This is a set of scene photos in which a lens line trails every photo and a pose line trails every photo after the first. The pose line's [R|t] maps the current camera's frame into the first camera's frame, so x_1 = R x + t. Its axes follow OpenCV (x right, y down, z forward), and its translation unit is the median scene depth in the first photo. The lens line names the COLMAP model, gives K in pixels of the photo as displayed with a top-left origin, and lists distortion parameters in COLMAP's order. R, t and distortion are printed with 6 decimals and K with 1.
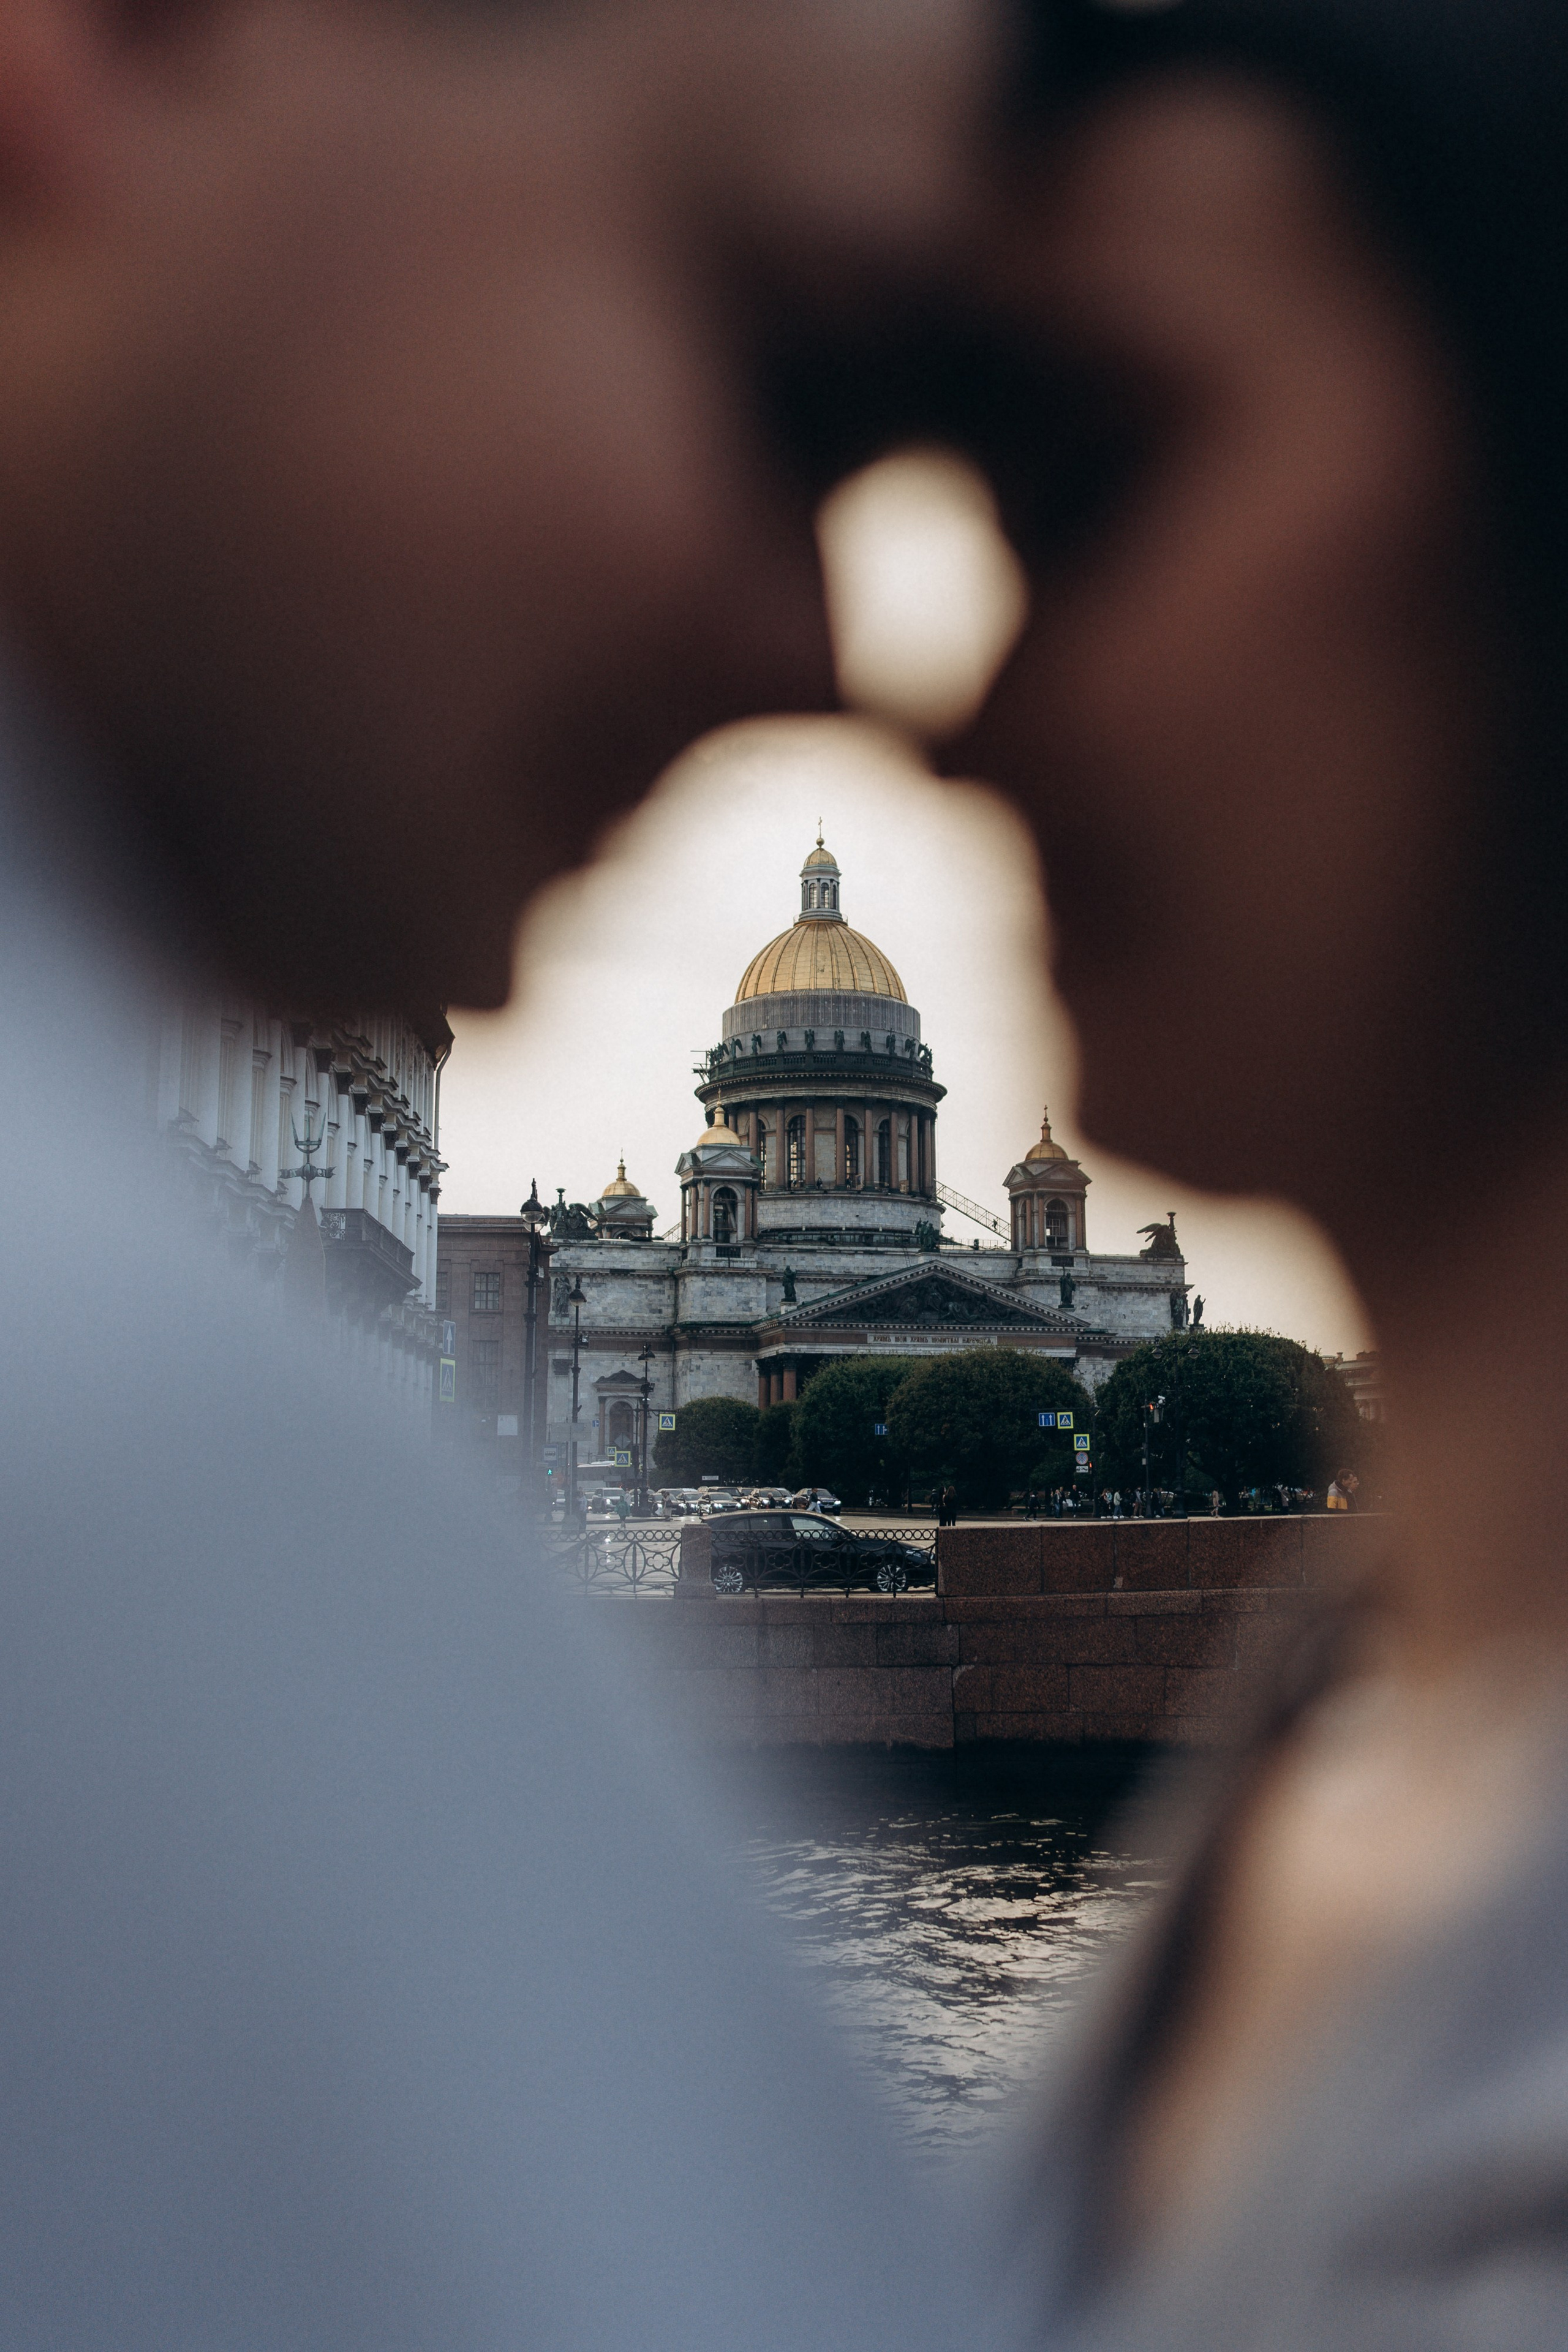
lens RADIAL K [[2241.1, 0, 784.0], [0, 2241.1, 1176.0], [0, 0, 1]] dist [-0.051547, -0.003169]
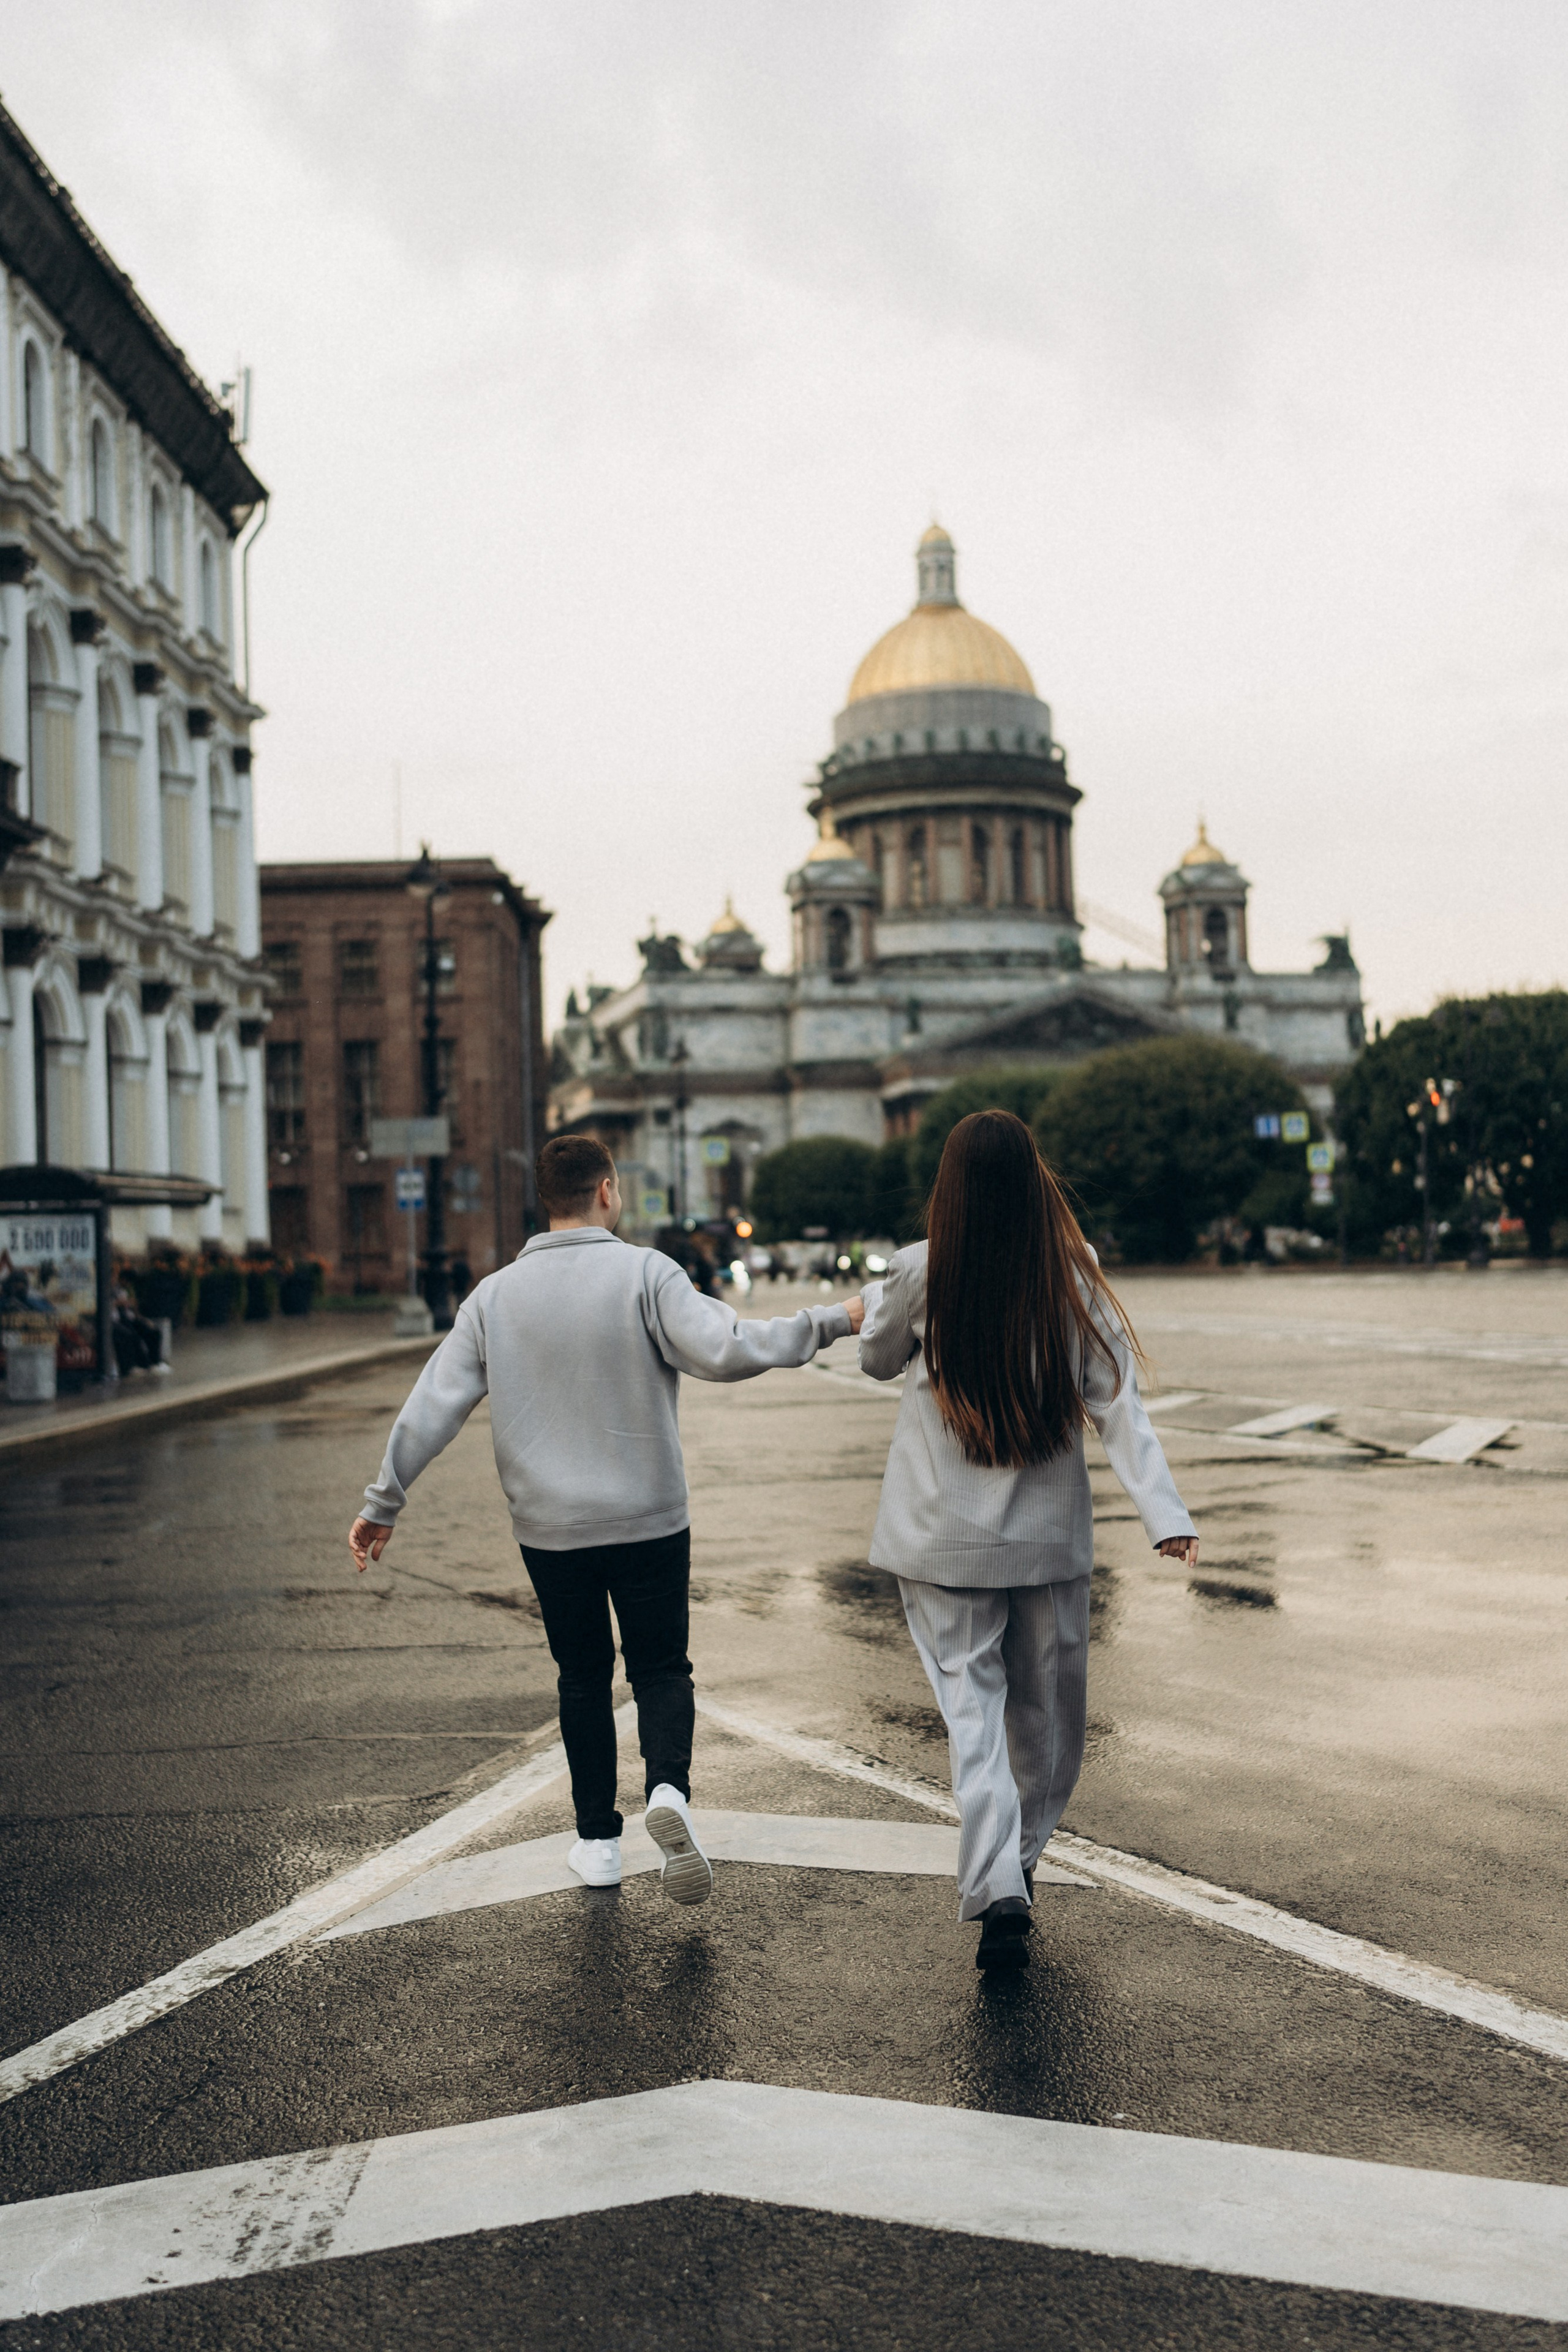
lens RADIAL K [[2157.3, 0, 784.0], [0, 2157.3, 1176.0], [0, 0, 1]] dist [0.004920, -0.000083]
pose [[0.997187, -0.033319, -0.067148, 0.006231], [0.040225, 0.993735, 0.104268, 0.020764], [0.063253, -0.106675, 0.992280, 0.142676]]
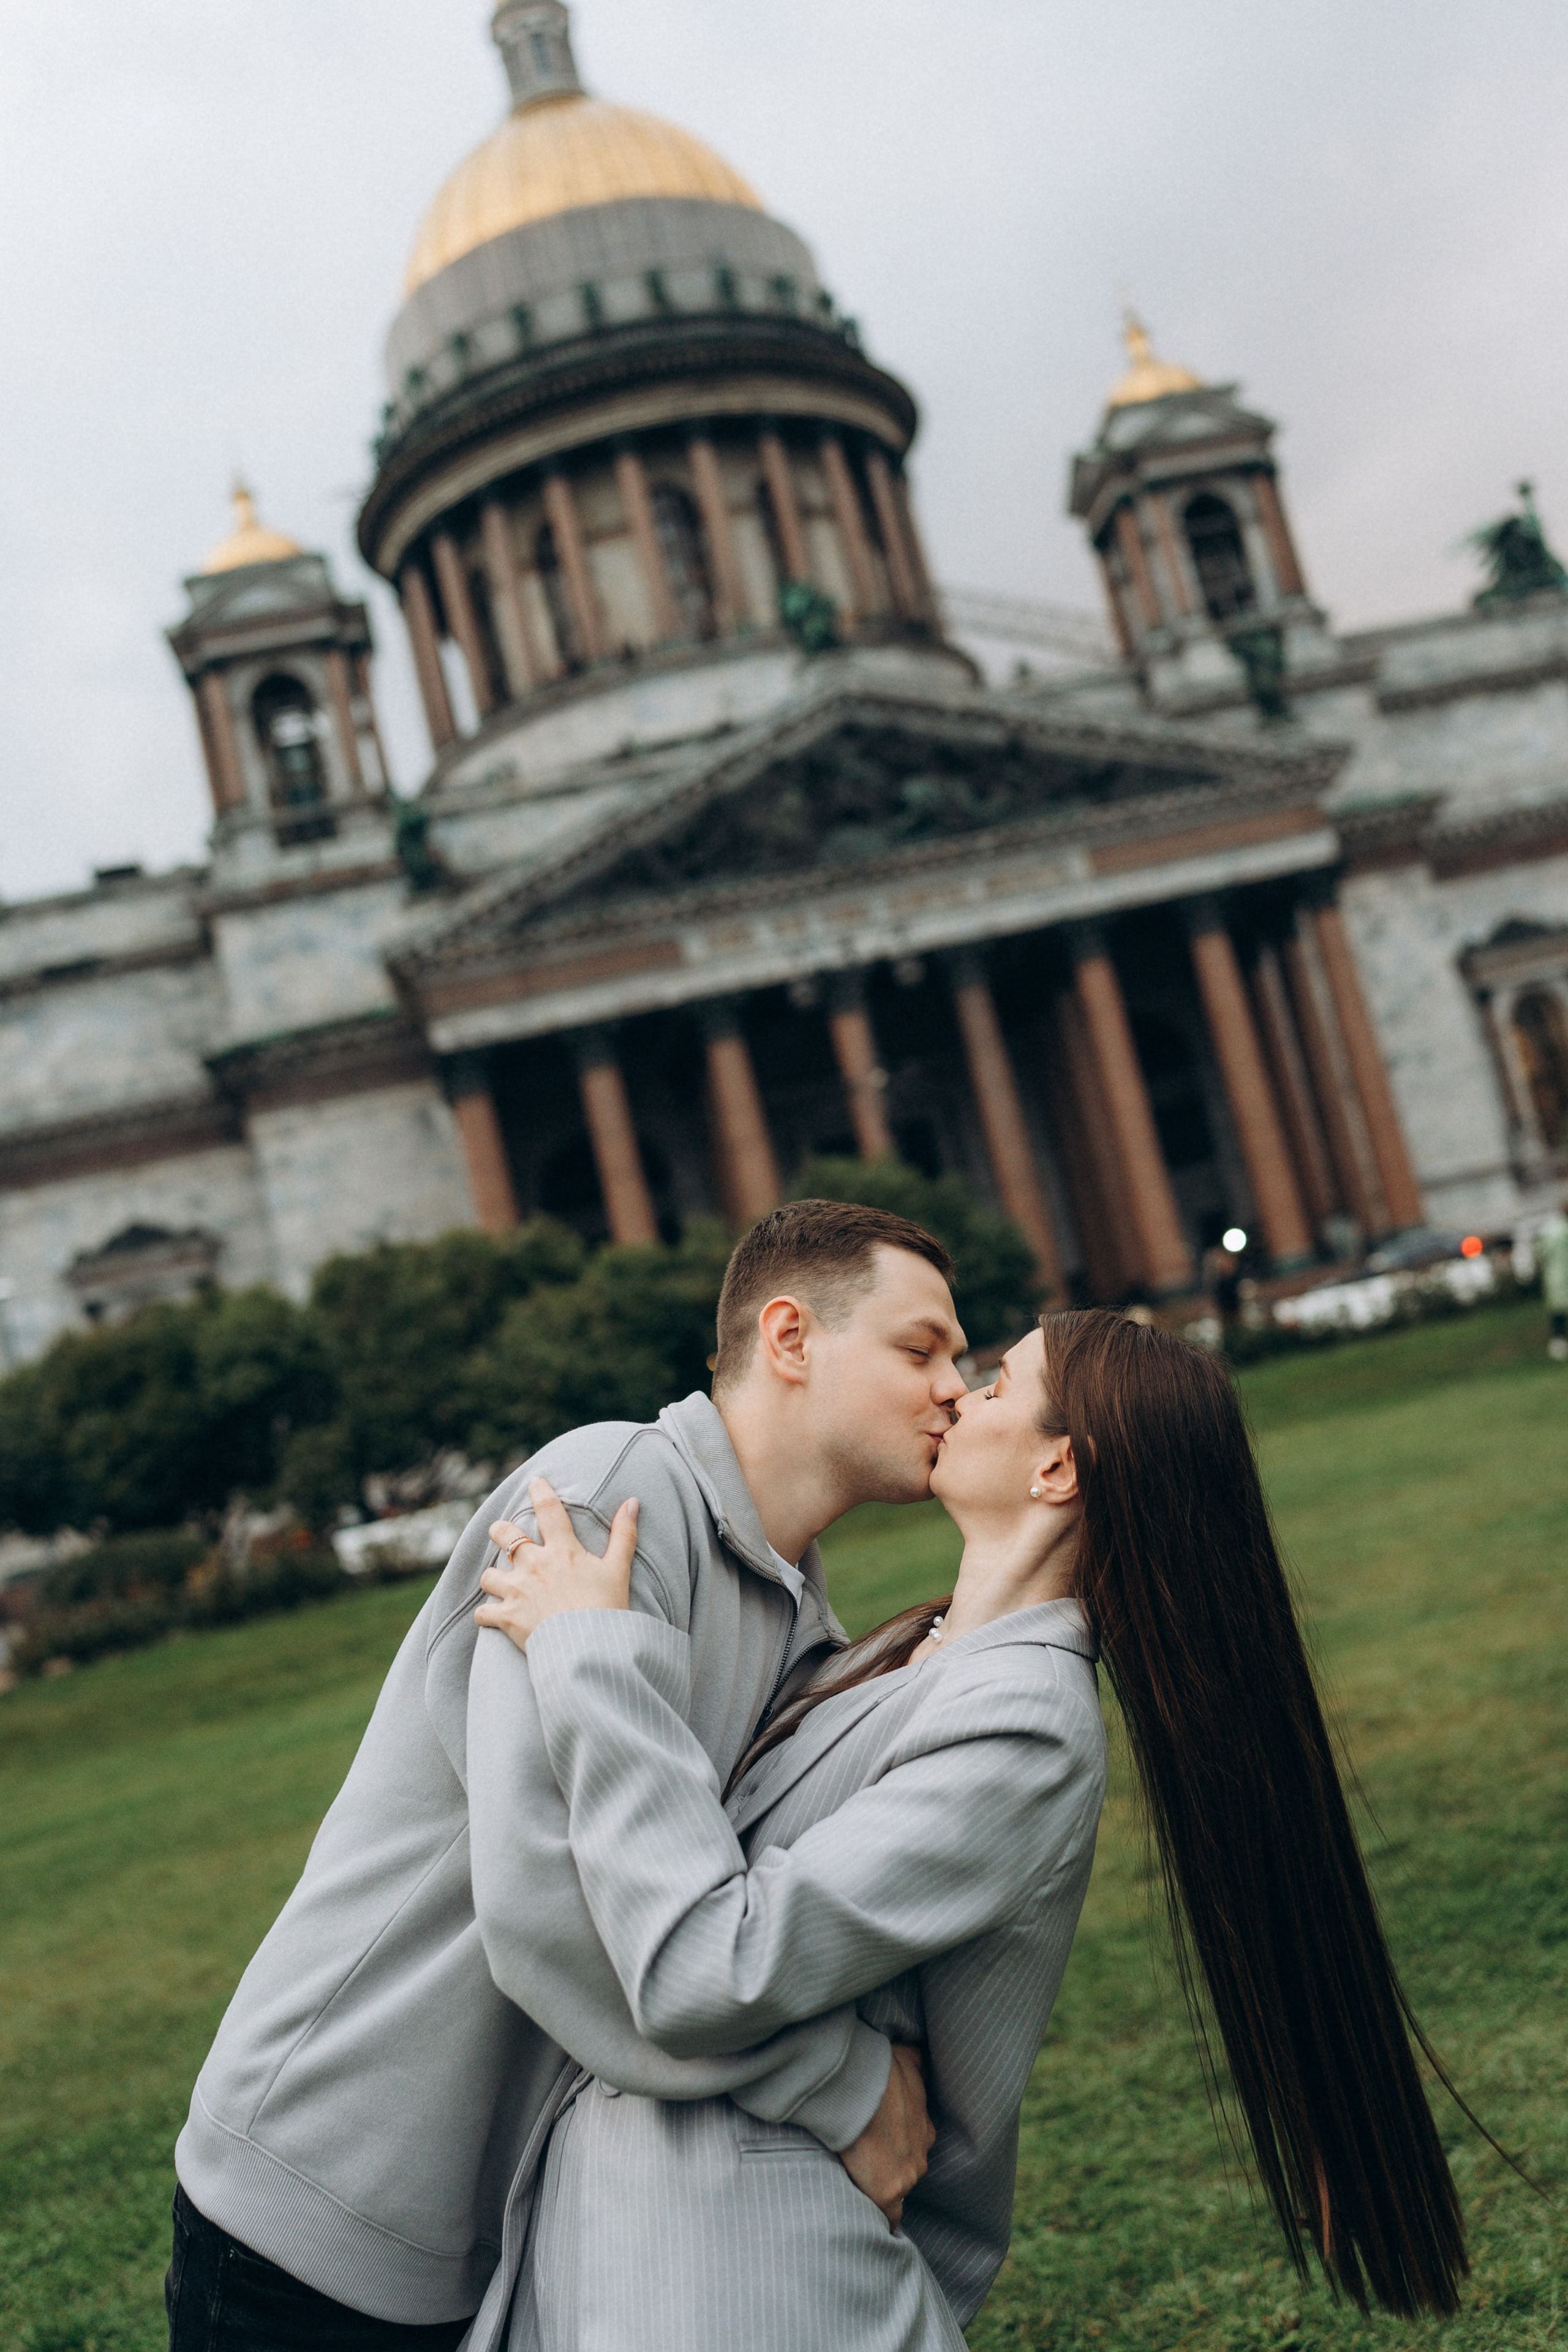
lens RADIAL K [[2241.1, 0, 784.0], [0, 2241.1, 1176.0], [0, 0, 1]] dist [-0.051547, -0.003169]
pose [[0.954695, -0.243369, -0.171258, 0.095802], [0.253793, 0.966367, 0.041524, 0.091054], [0.155392, -0.083107, 0.984351, 0.647427]]
